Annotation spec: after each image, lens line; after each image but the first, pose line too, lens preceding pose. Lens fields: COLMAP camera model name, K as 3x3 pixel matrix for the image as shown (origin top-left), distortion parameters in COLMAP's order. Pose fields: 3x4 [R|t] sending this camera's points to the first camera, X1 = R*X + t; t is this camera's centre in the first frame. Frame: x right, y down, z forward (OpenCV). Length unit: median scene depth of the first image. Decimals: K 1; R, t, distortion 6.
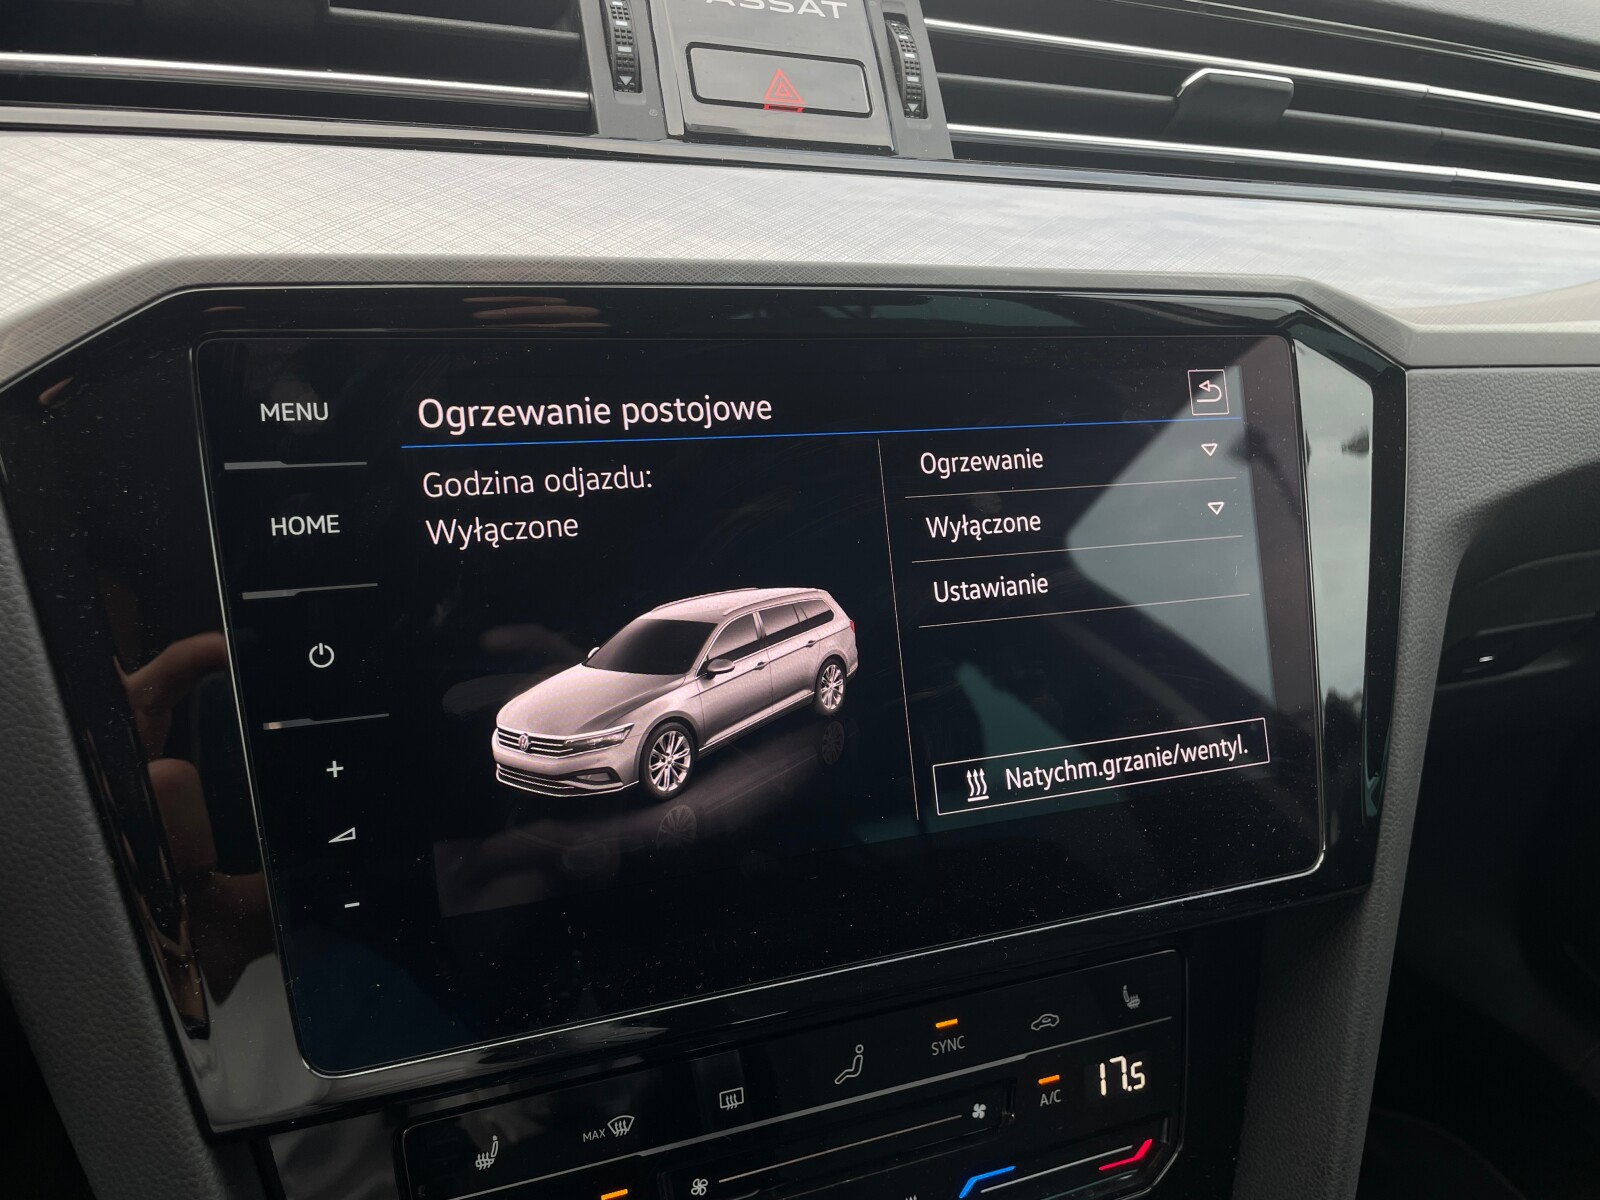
lens RADIAL K [[1206.6, 0, 794.0], [0, 1206.6, 597.5], [0, 0, 1]] dist [0.090772, -0.117110]
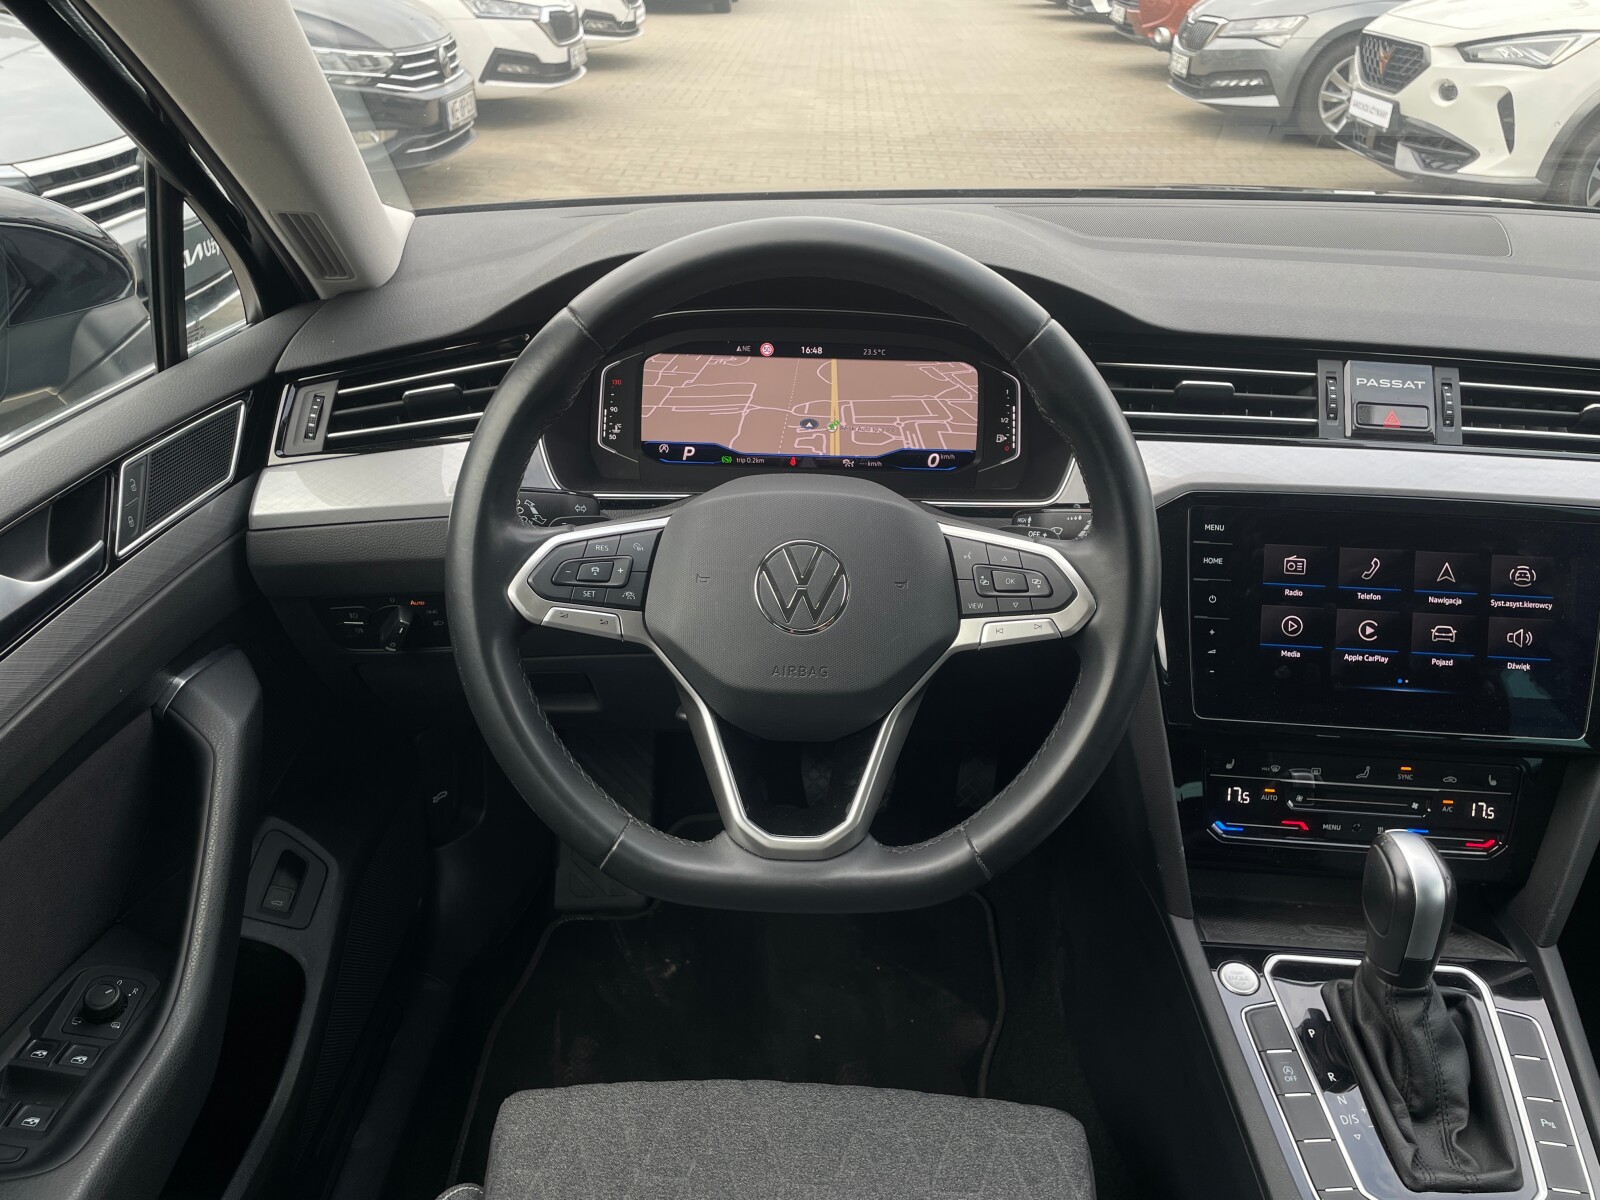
lens RADIAL K [[1206.6, 0, 814.5], [0, 1206.6, 602.2], [0, 0, 1]] dist [0.090772, -0.117110]
pose [[0.901413, 0.141712, -0.409111, 0.004622], [-0.126686, 0.989892, 0.063755, -0.014951], [0.414010, -0.005641, 0.910255, -1.913726]]
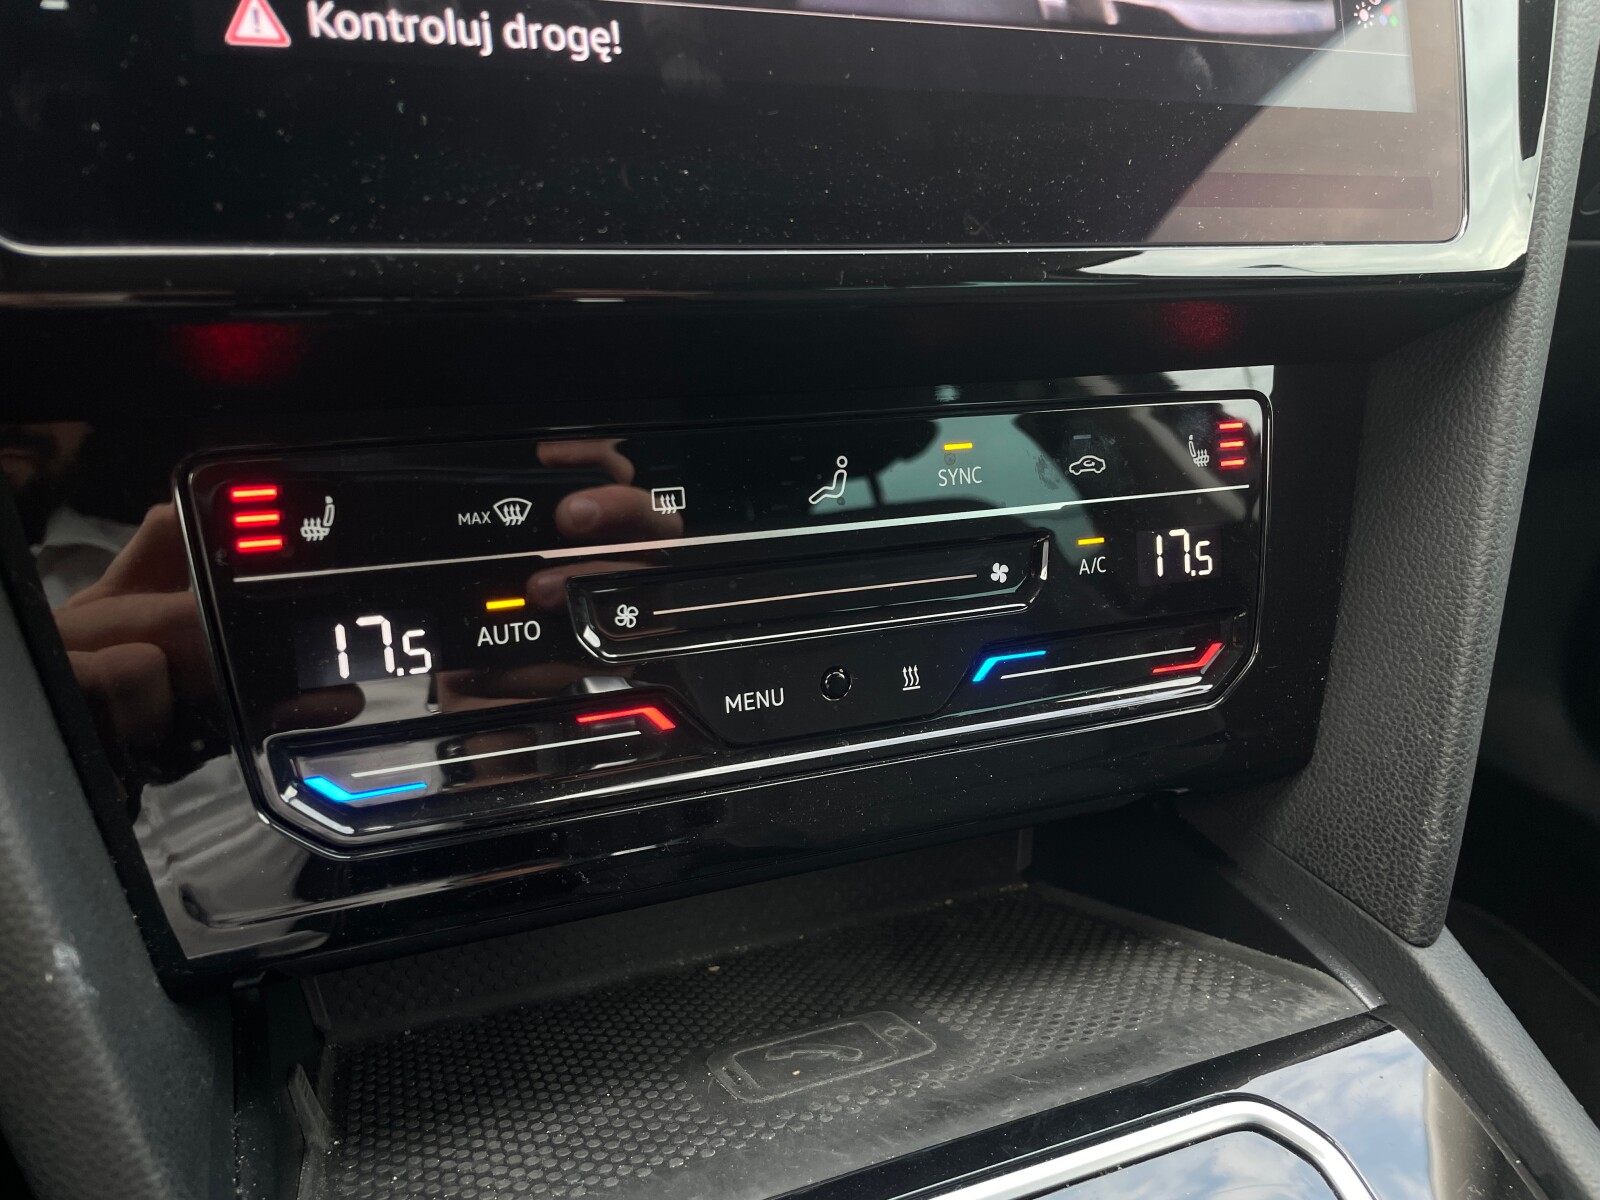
lens RADIAL K [[1206.6, 0, 800.9], [0, 1206.6, 592.5], [0, 0, 1]] dist [0.090772, -0.117110]
pose [[0.999966, -0.007759, 0.002789, 0.024474], [0.007594, 0.998463, 0.054896, 0.389676], [-0.003211, -0.054873, 0.998488, 0.243065]]
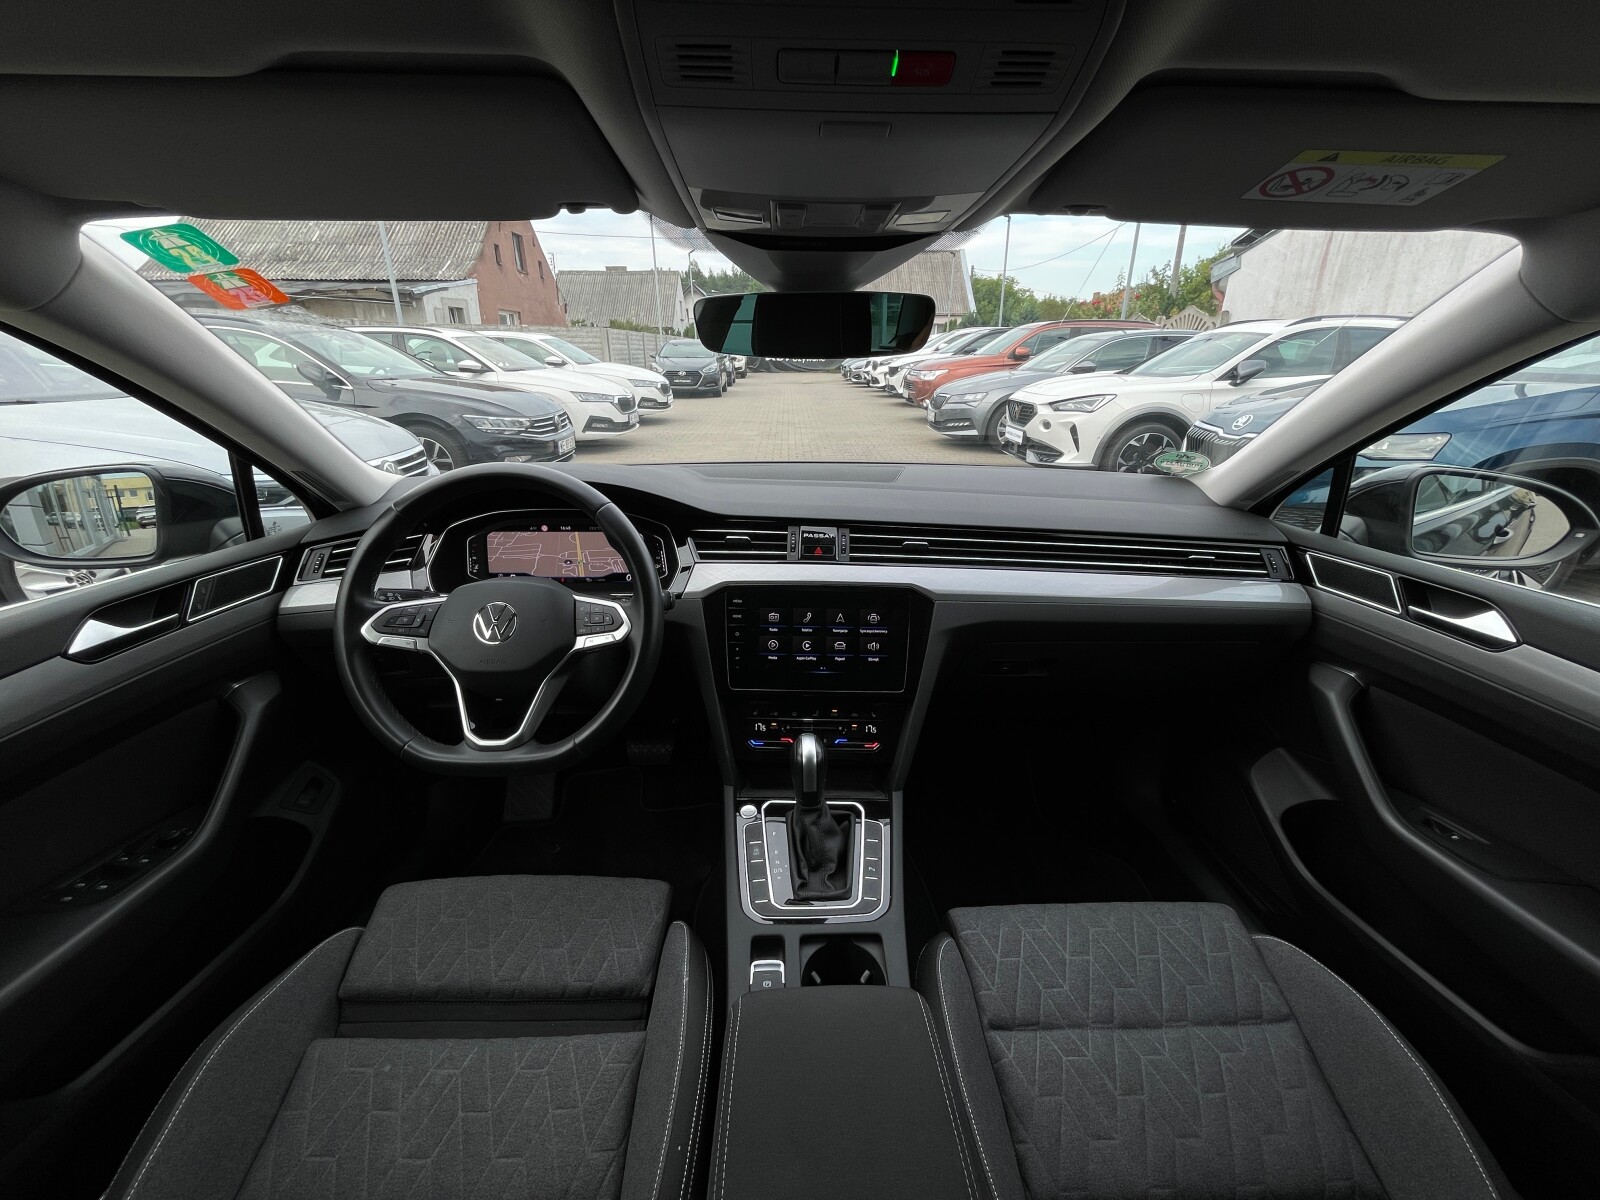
lens RADIAL K [[643.7, 0, 800.7], [0, 643.7, 609.2], [0, 0, 1]] dist [0.001642, 0.000264]
pose [[0.916631, 0.058777, -0.395390, 1.117528], [-0.093276, 0.993275, -0.068584, 0.098388], [0.388700, 0.099747, 0.915949, -1.820478]]
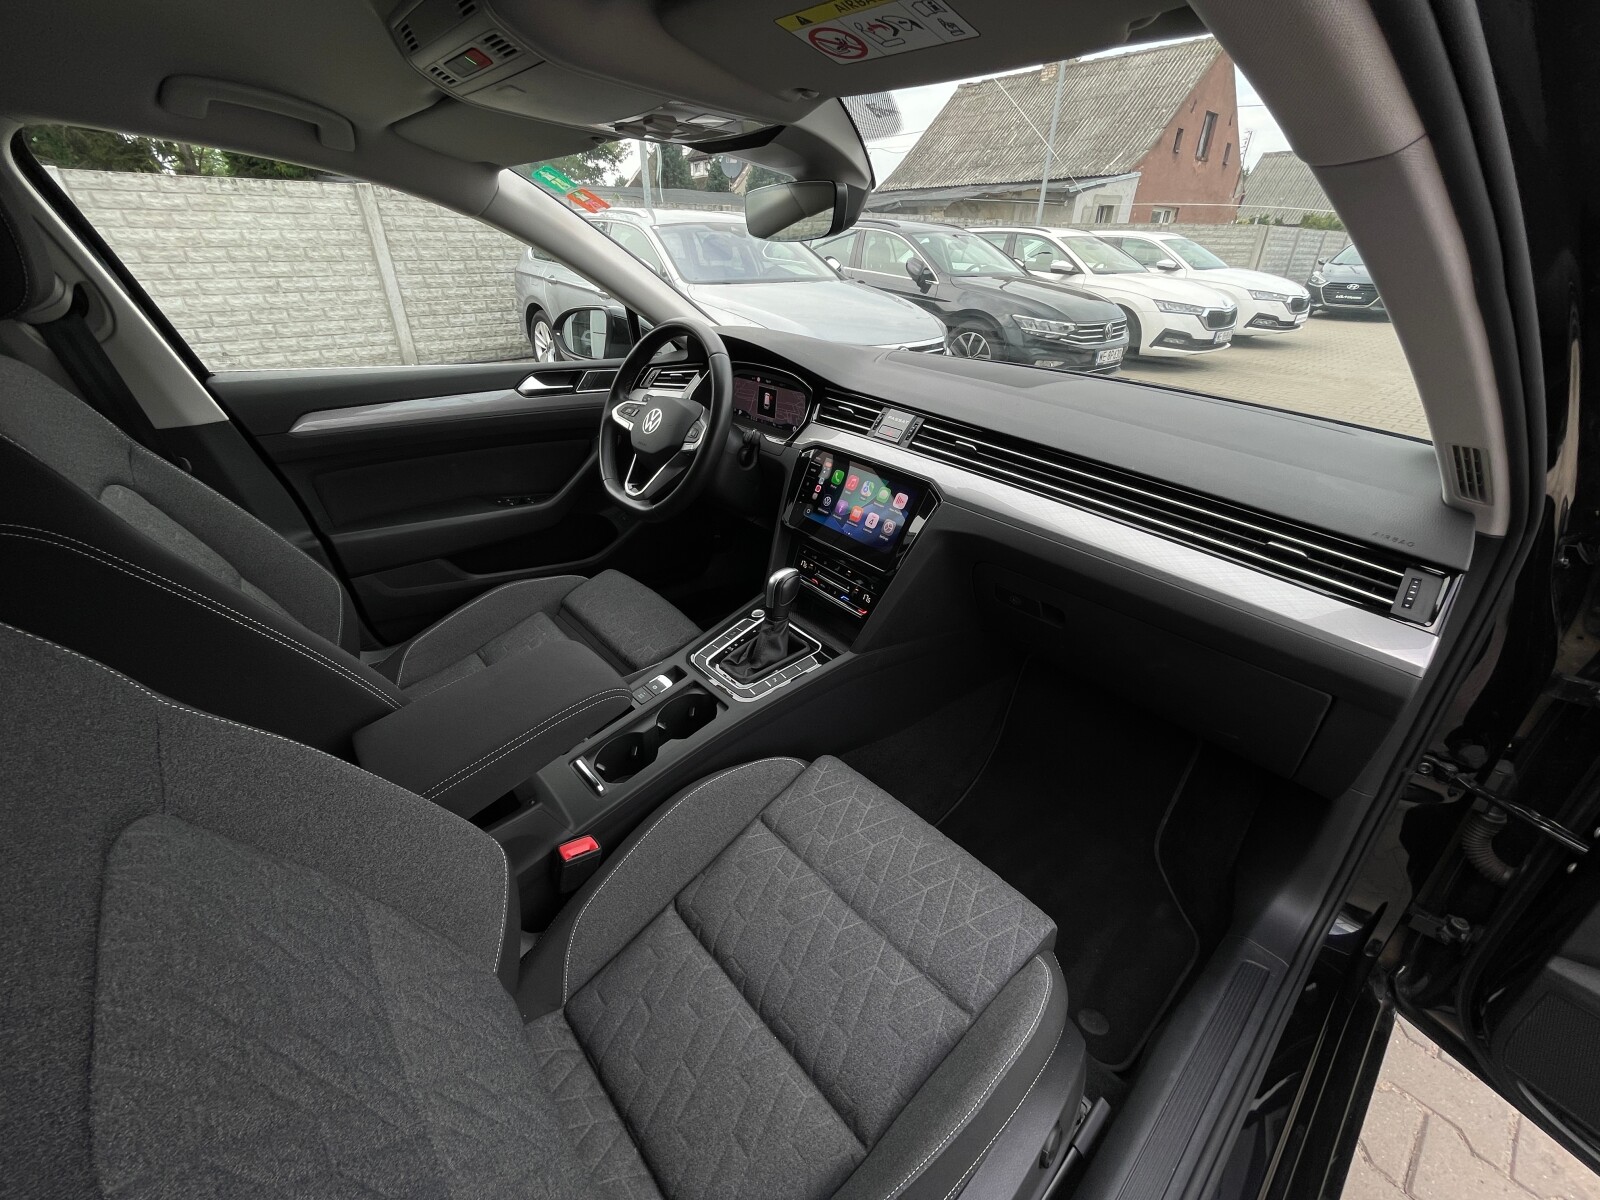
lens RADIAL K [[643.7, 0, 794.8], [0, 643.7, 603.8], [0, 0, 1]] dist [0.001642, 0.000264]
pose [[0.293045, 0.380691, -0.877040, 3.070323], [-0.401658, 0.881457, 0.248403, -0.233914], [0.867638, 0.279477, 0.411214, -0.612301]]
